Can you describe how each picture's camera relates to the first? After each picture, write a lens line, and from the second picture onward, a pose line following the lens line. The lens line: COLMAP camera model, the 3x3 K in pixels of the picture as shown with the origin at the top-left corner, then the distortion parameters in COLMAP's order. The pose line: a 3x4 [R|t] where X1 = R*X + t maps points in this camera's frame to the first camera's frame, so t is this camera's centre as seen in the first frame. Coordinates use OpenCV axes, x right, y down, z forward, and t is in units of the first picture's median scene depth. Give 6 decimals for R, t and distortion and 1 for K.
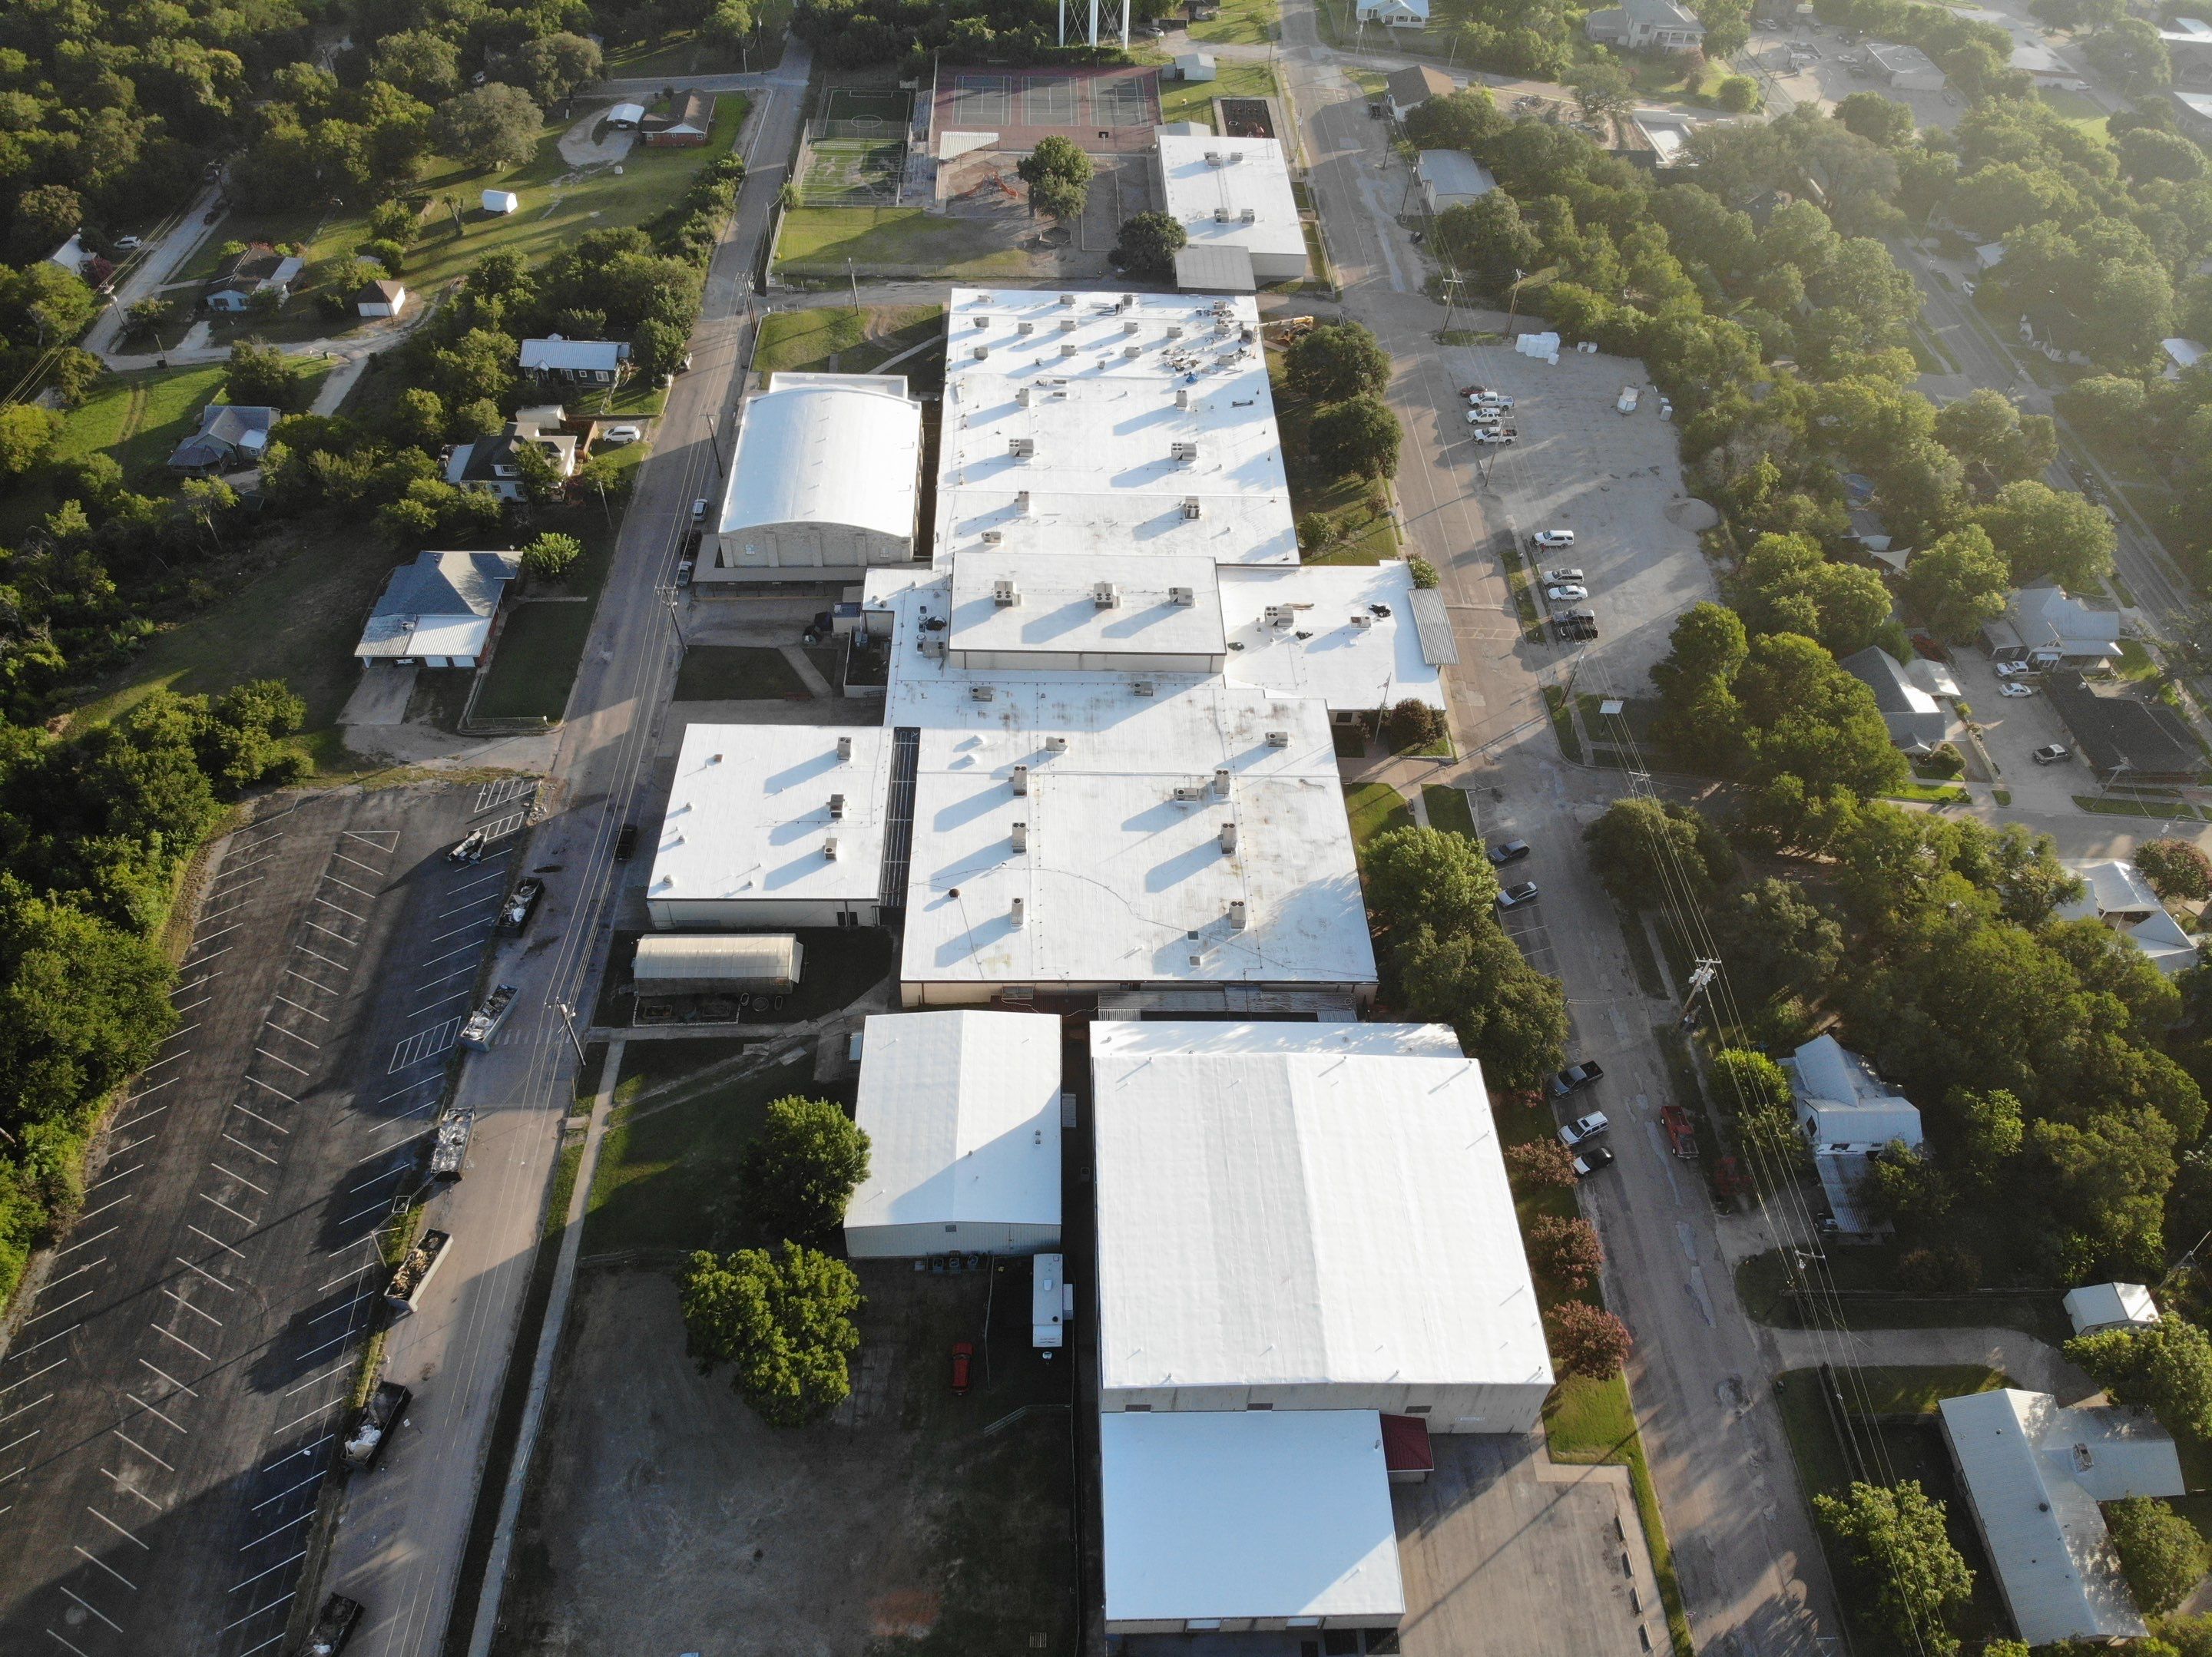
lens RADIAL K [[1585.5, 0, 1105.2], [0, 1585.5, 813.8], [0, 0, 1]] dist [0.057181, -0.150548]
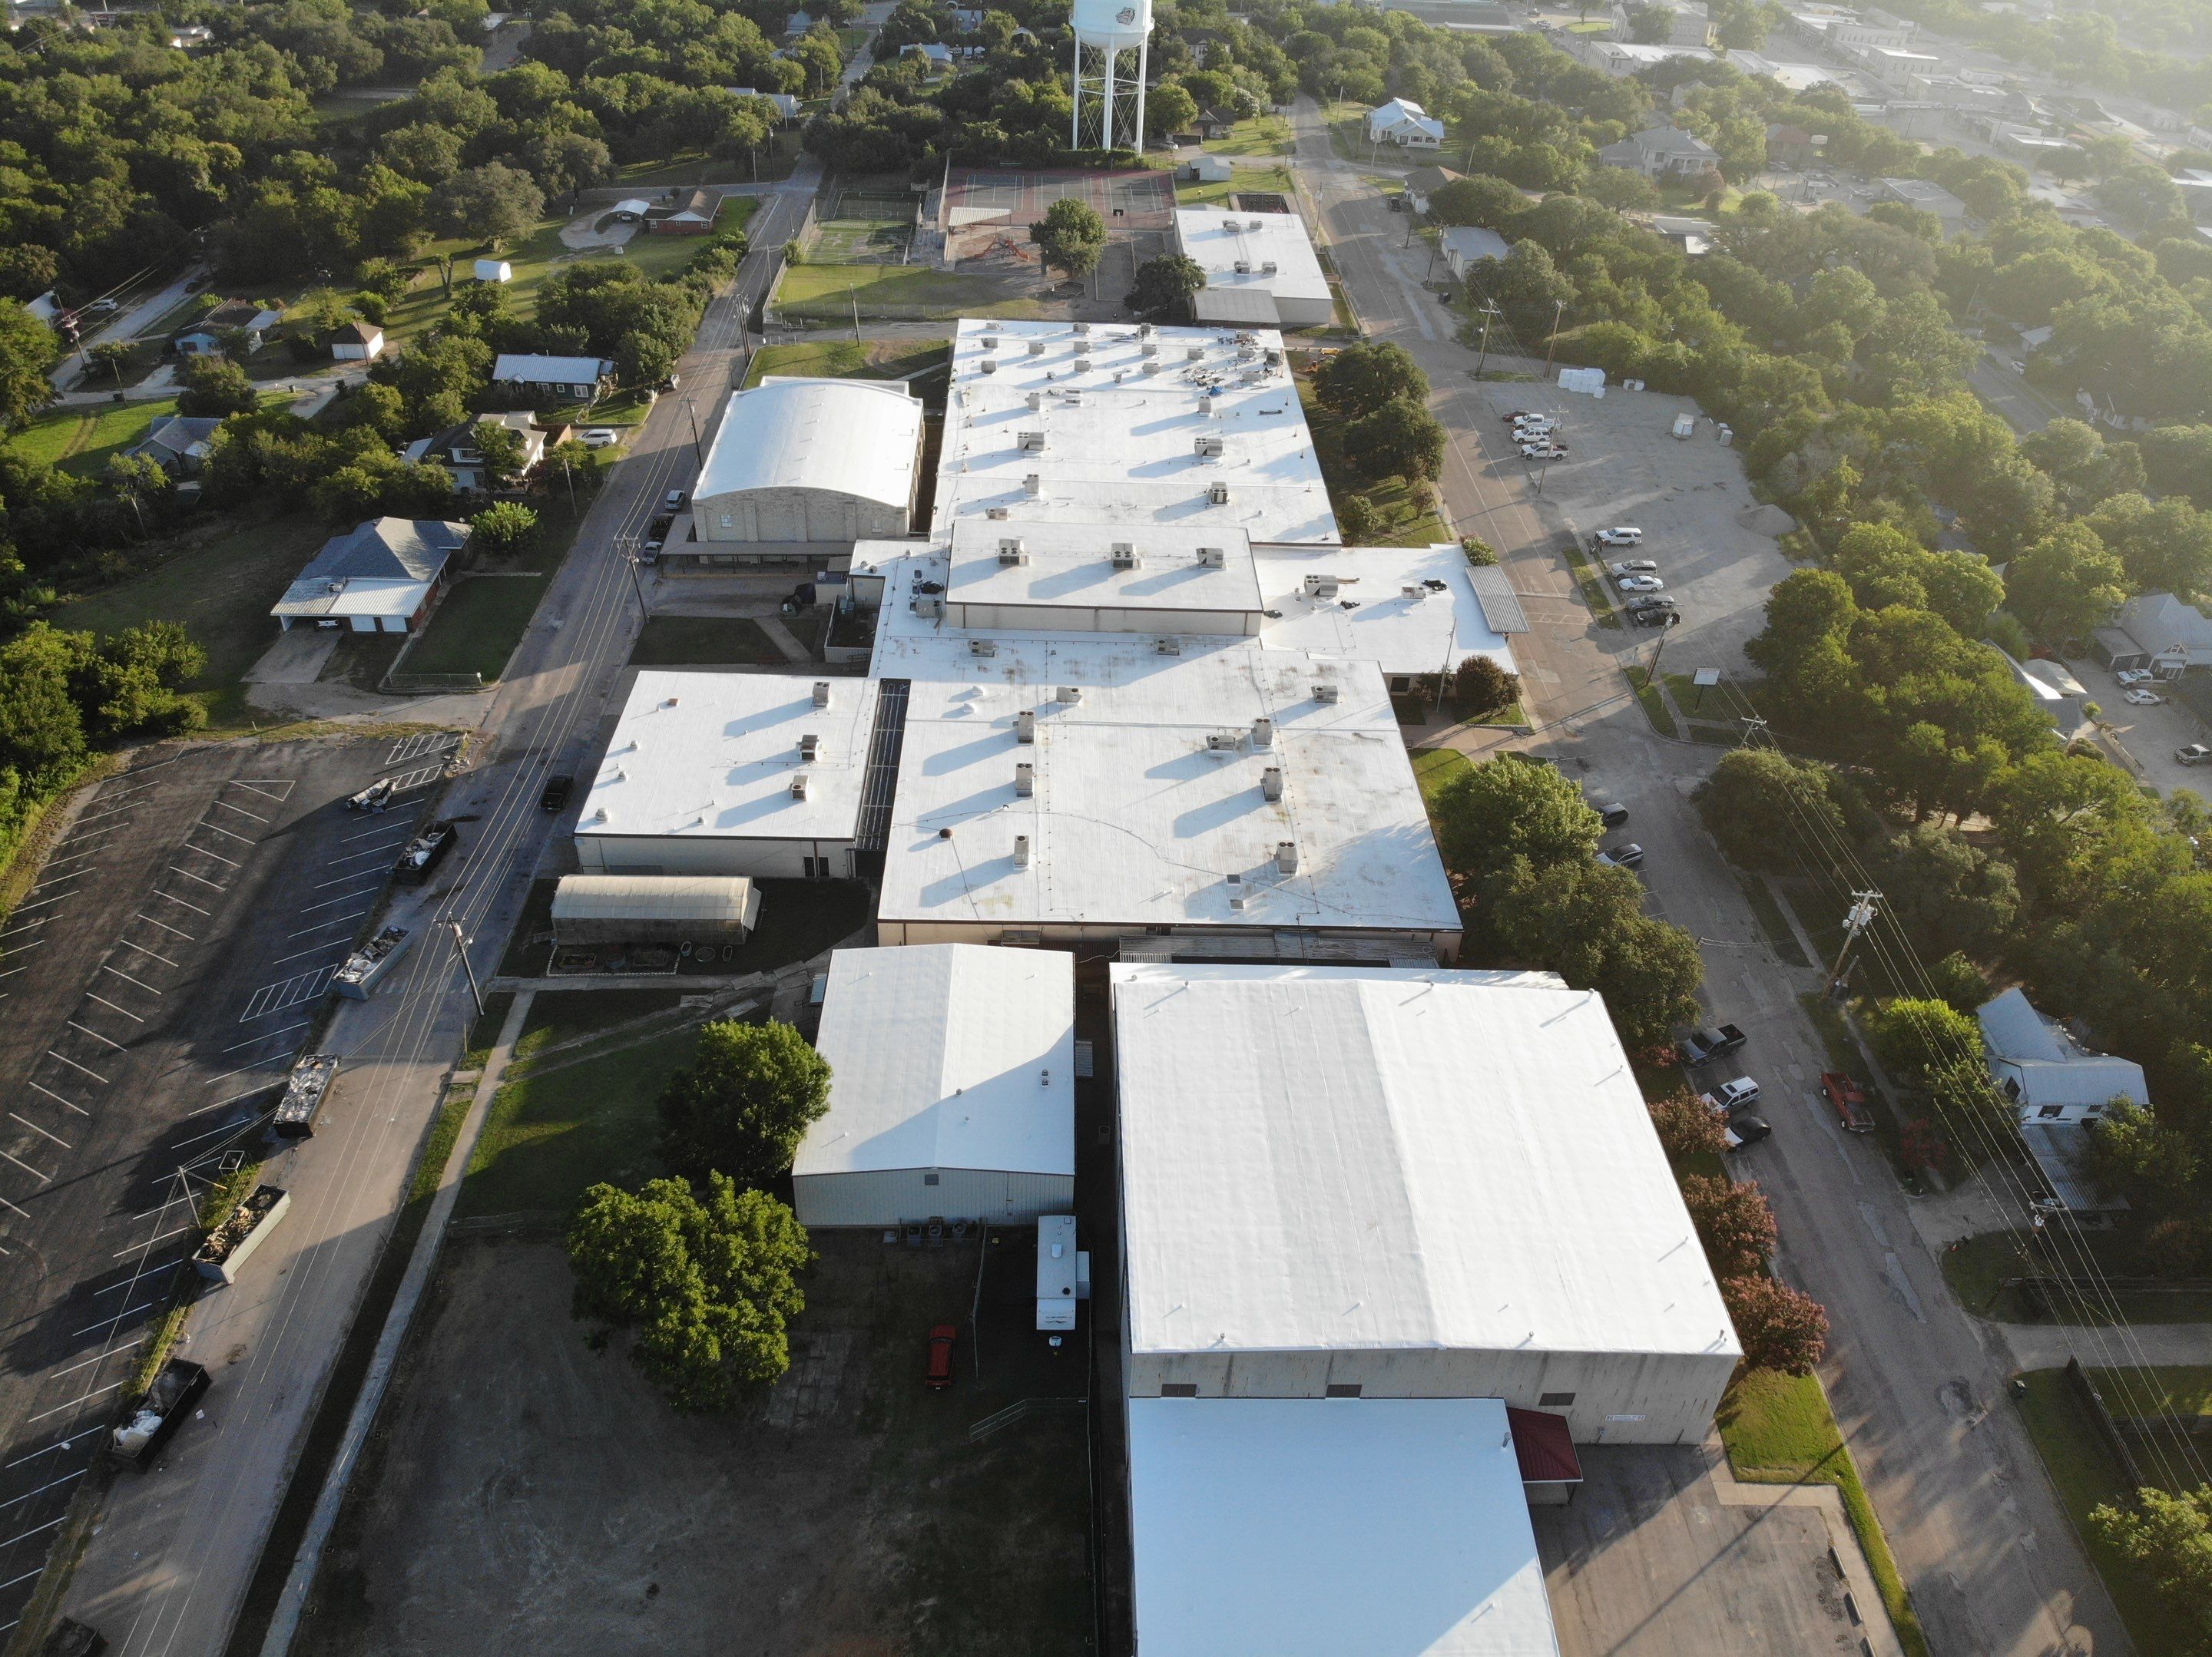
lens RADIAL K [[1589.2, 0, 1106.0], [0, 1589.2, 828.5], [0, 0, 1]] dist [0.041638, -0.130749]
pose [[0.999991, 0.004006, -0.001055, -0.009854], [-0.004125, 0.986566, -0.163312, 0.176160], [0.000386, 0.163315, 0.986574, 0.170821]]
